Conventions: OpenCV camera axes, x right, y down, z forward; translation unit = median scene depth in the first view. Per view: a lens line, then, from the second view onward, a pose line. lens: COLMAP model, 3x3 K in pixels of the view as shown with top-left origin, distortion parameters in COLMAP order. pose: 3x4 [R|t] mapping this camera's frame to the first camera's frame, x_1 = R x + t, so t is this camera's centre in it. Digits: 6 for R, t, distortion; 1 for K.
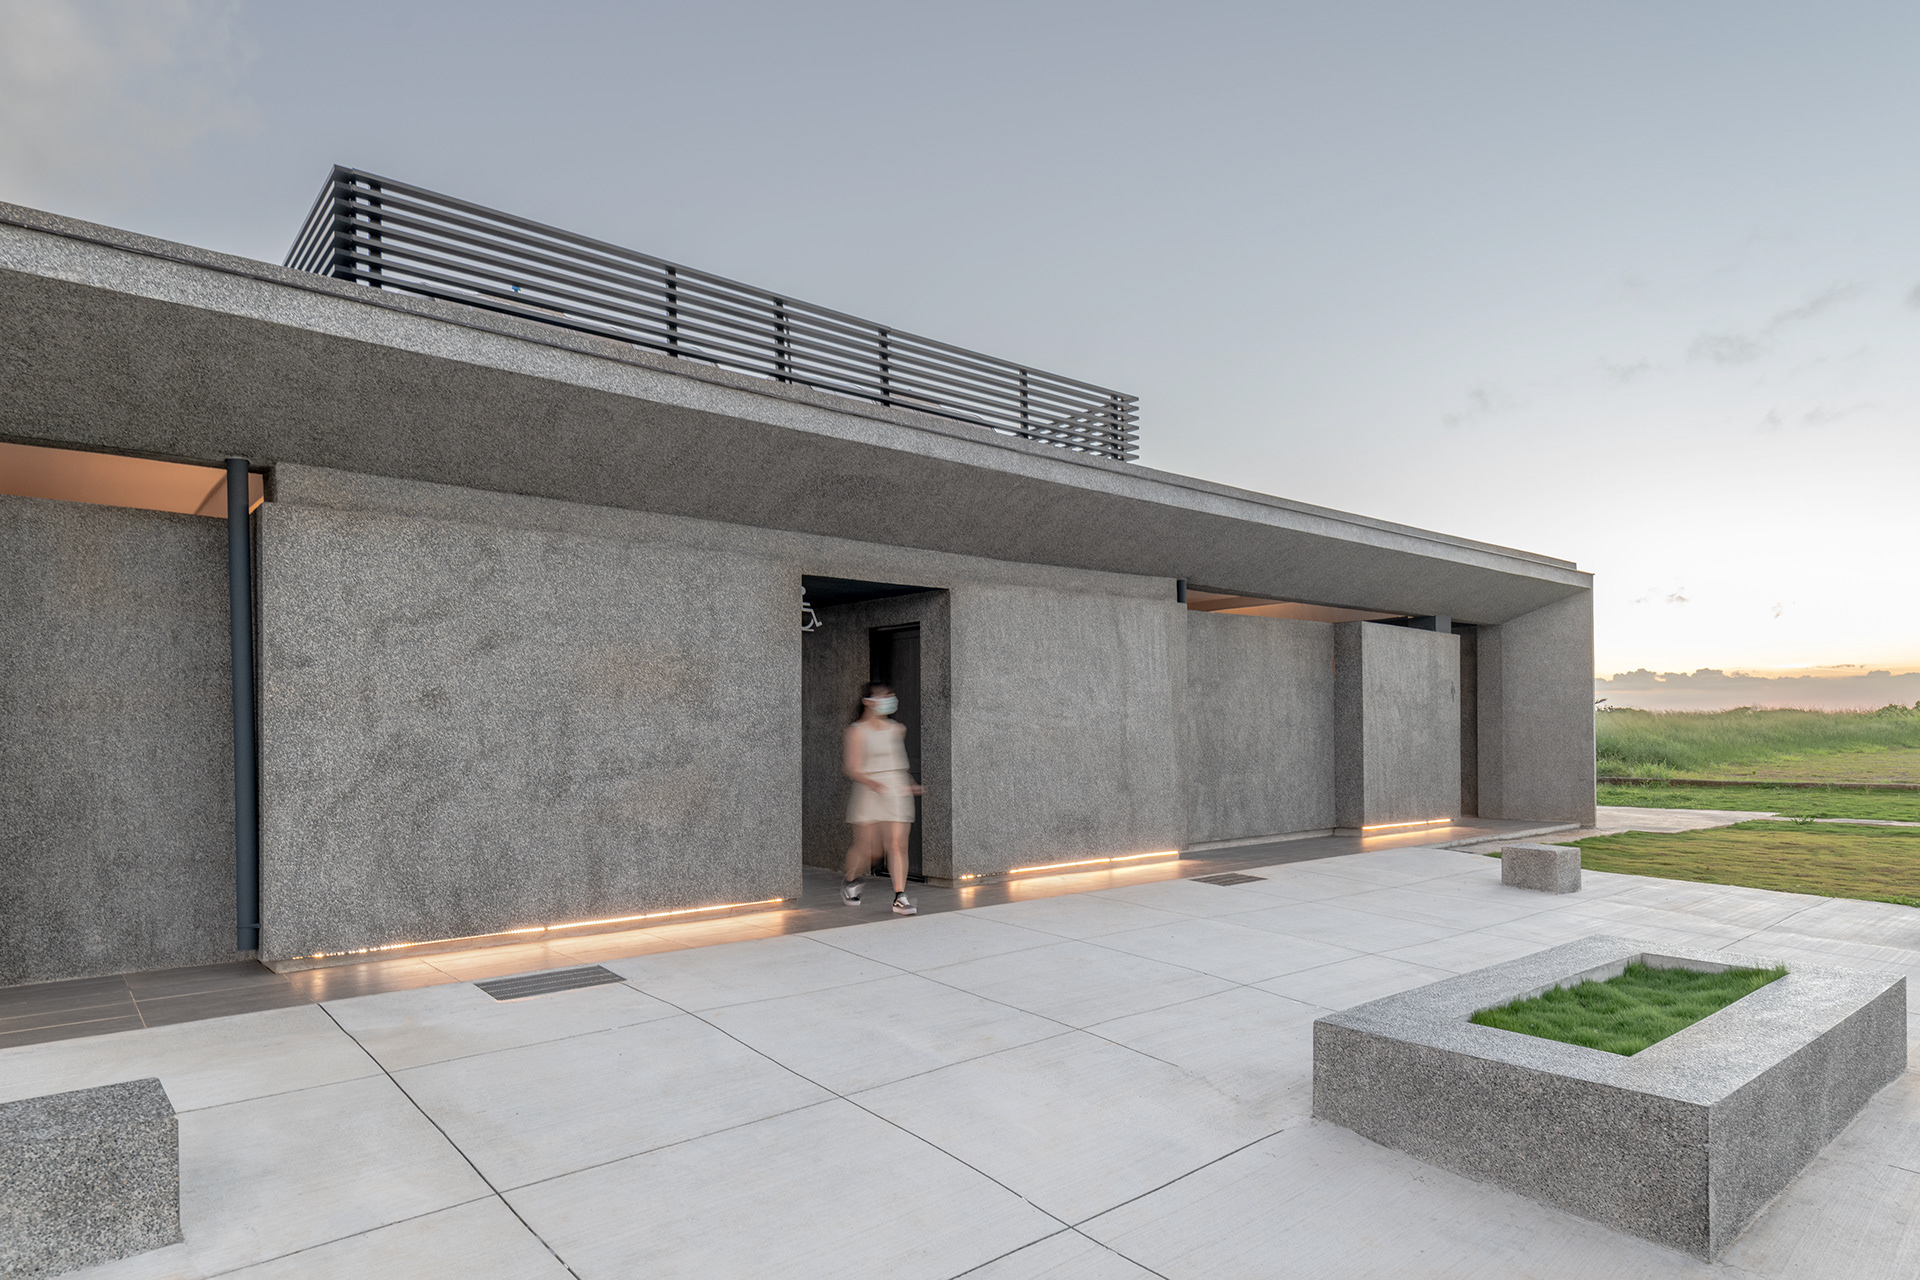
lens RADIAL K [[1098.8, 0, 1002.5], [0, 1098.8, 721.8], [0, 0, 1]] dist [0.014931, 0.000289]
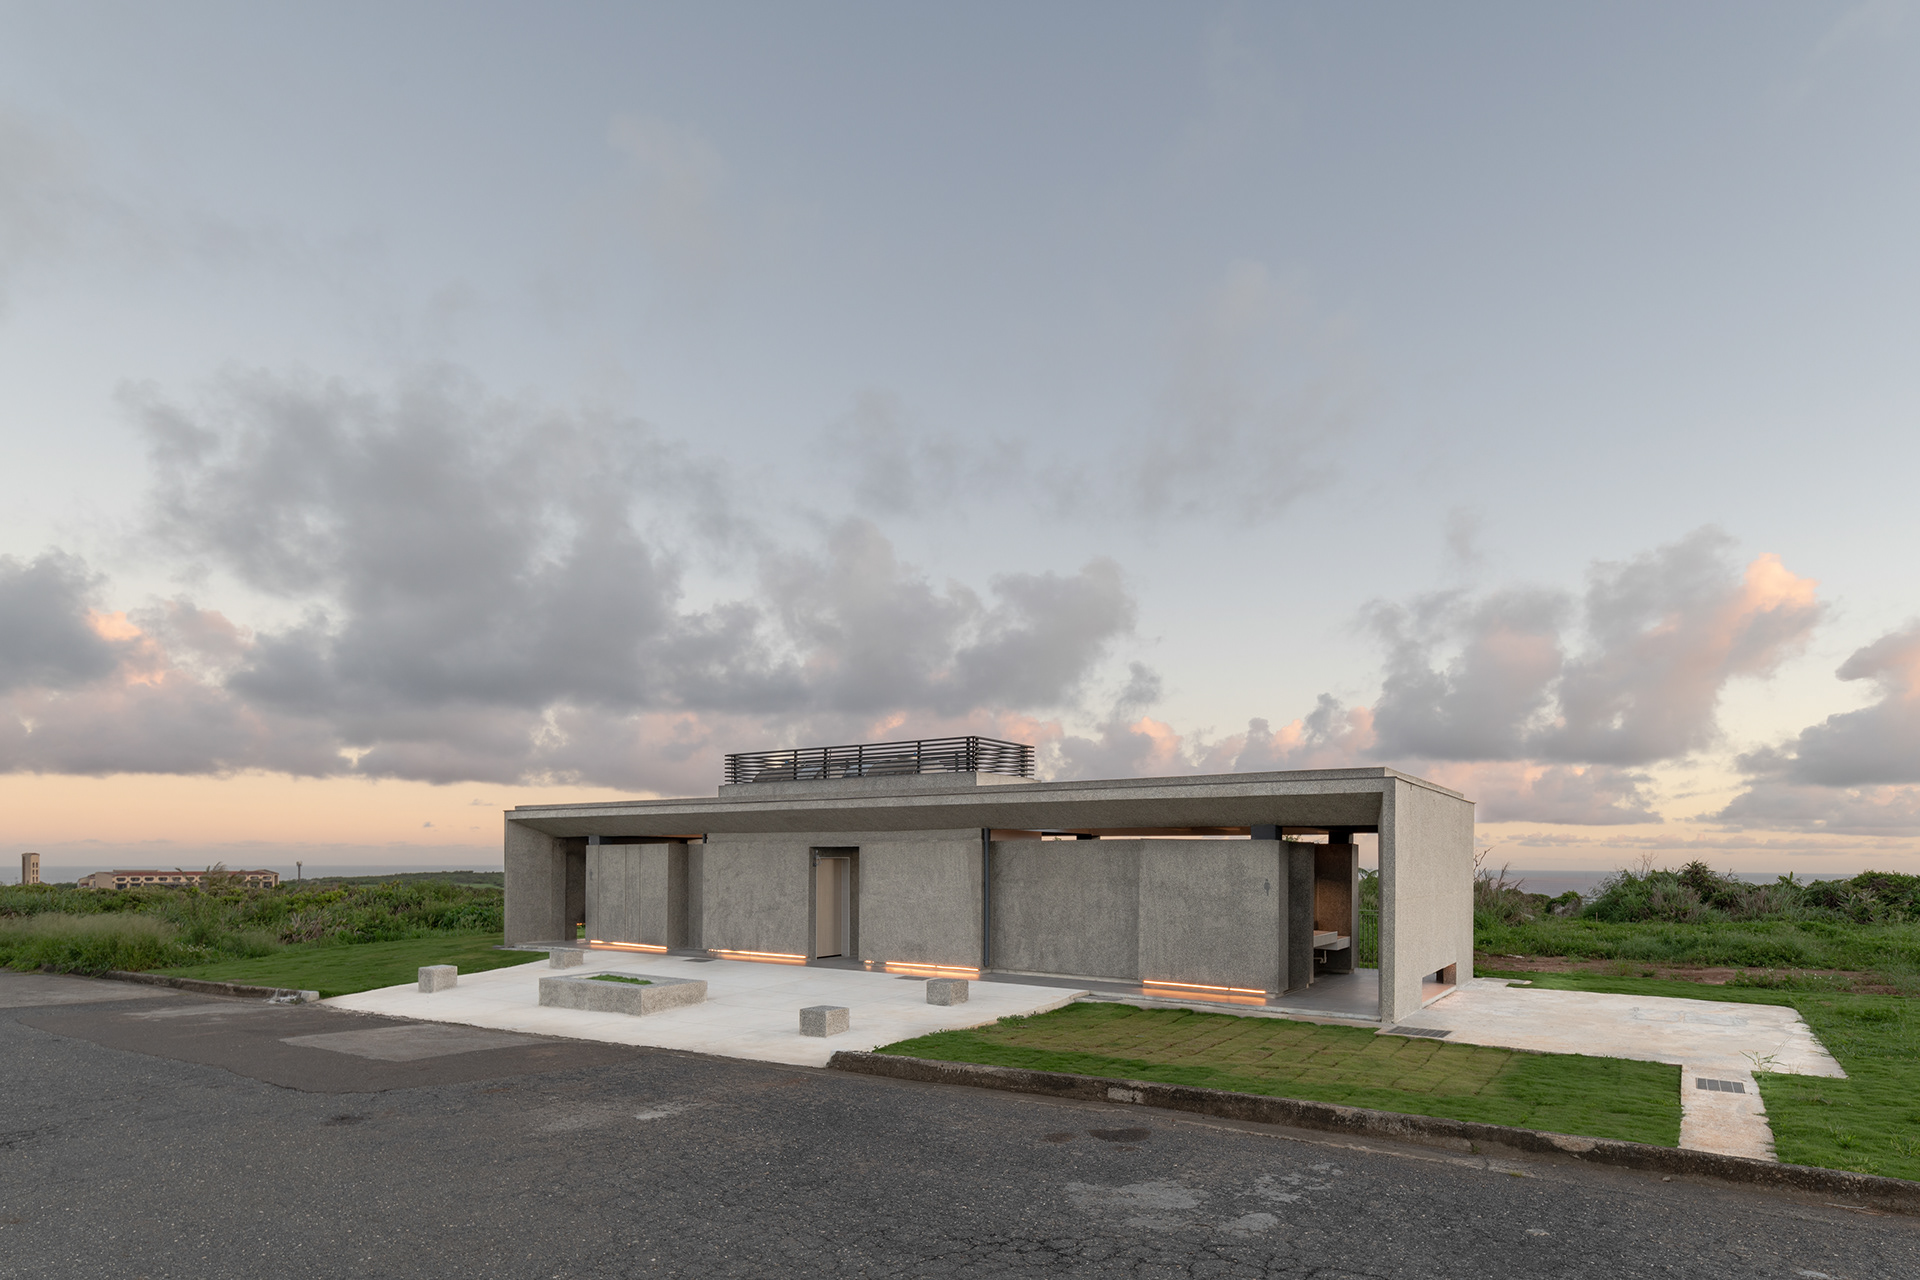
lens RADIAL K [[1053.0, 0, 961.9], [0, 1053.0, 836.0], [0, 0, 1]] dist [0.048913, -0.000067]
pose [[0.249425, -0.016755, -0.968249, 2.741535], [-0.000652, 0.999847, -0.017470, -0.118863], [0.968394, 0.004989, 0.249376, 0.718843]]
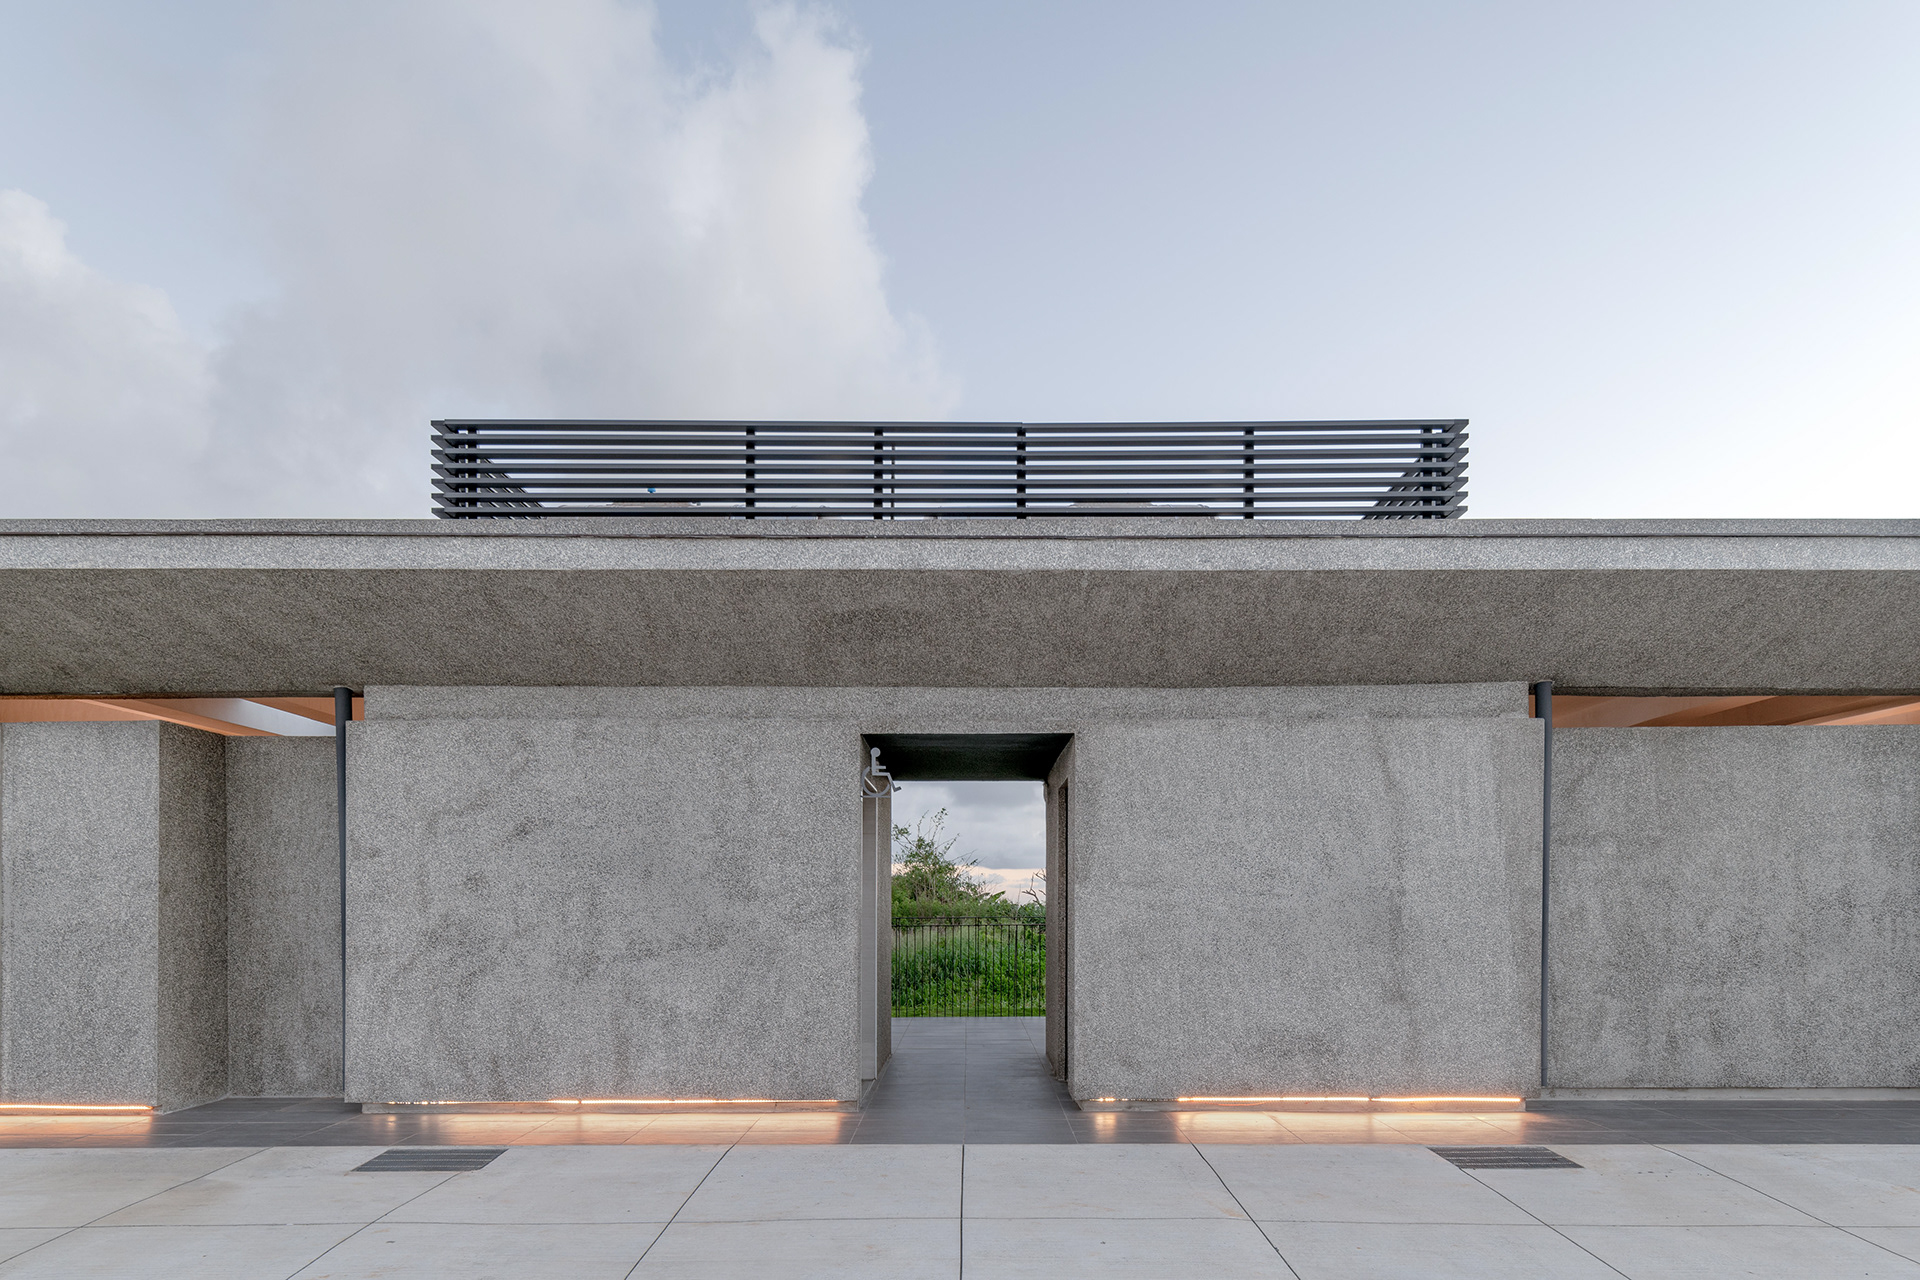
lens RADIAL K [[1079.7, 0, 963.0], [0, 1079.7, 911.3], [0, 0, 1]] dist [0.001368, 0.000277]
pose [[0.755285, 0.006741, -0.655361, 0.462810], [0.002314, 0.999913, 0.012951, -0.003824], [0.655392, -0.011298, 0.755204, 0.416782]]
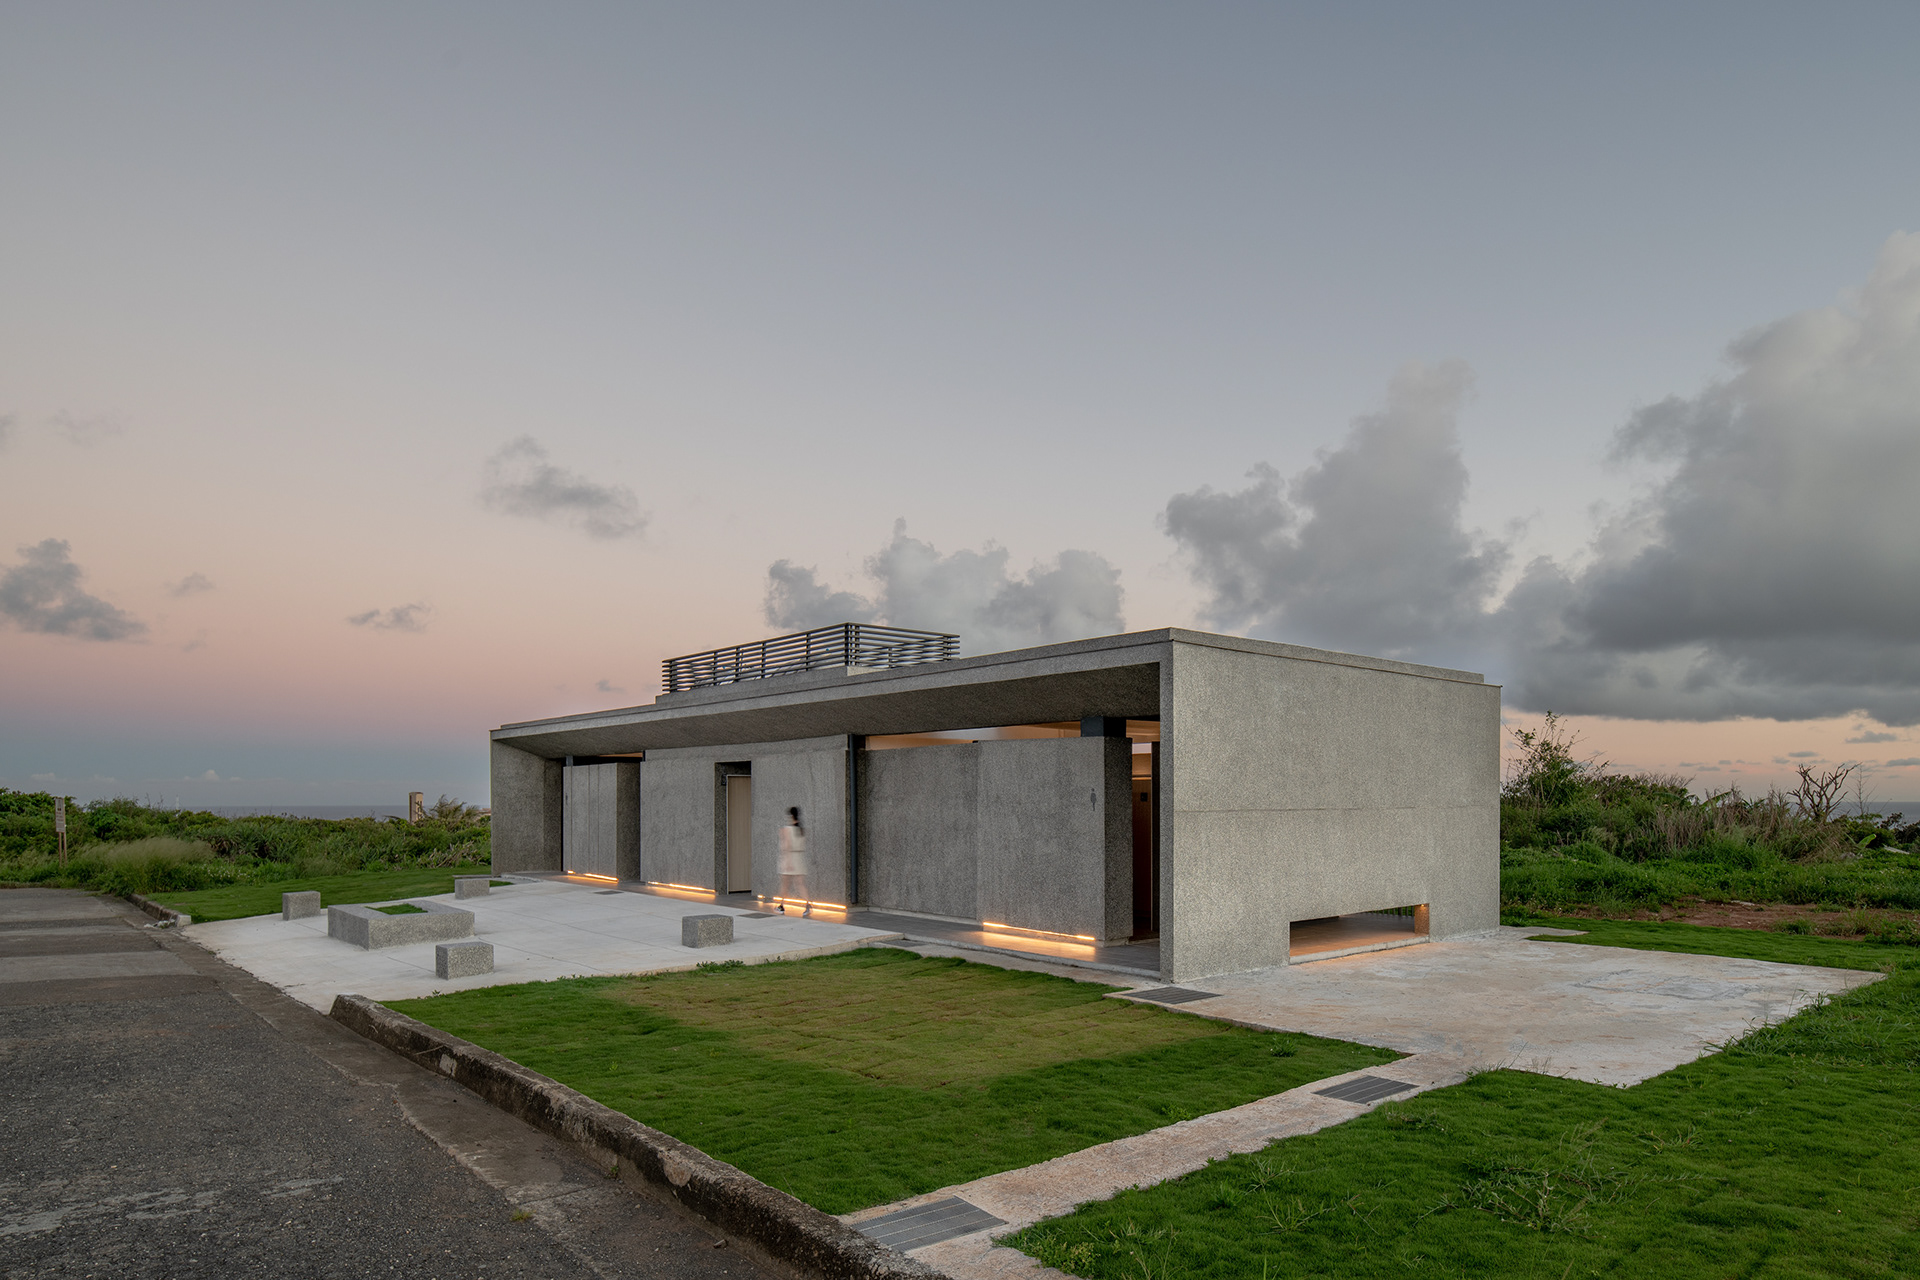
lens RADIAL K [[1159.8, 0, 1053.8], [0, 1159.8, 805.2], [0, 0, 1]] dist [-0.001796, -0.000769]
pose [[0.023241, 0.011784, -0.999660, 2.577899], [0.006782, 0.999906, 0.011945, -0.064963], [0.999707, -0.007058, 0.023159, 1.777585]]
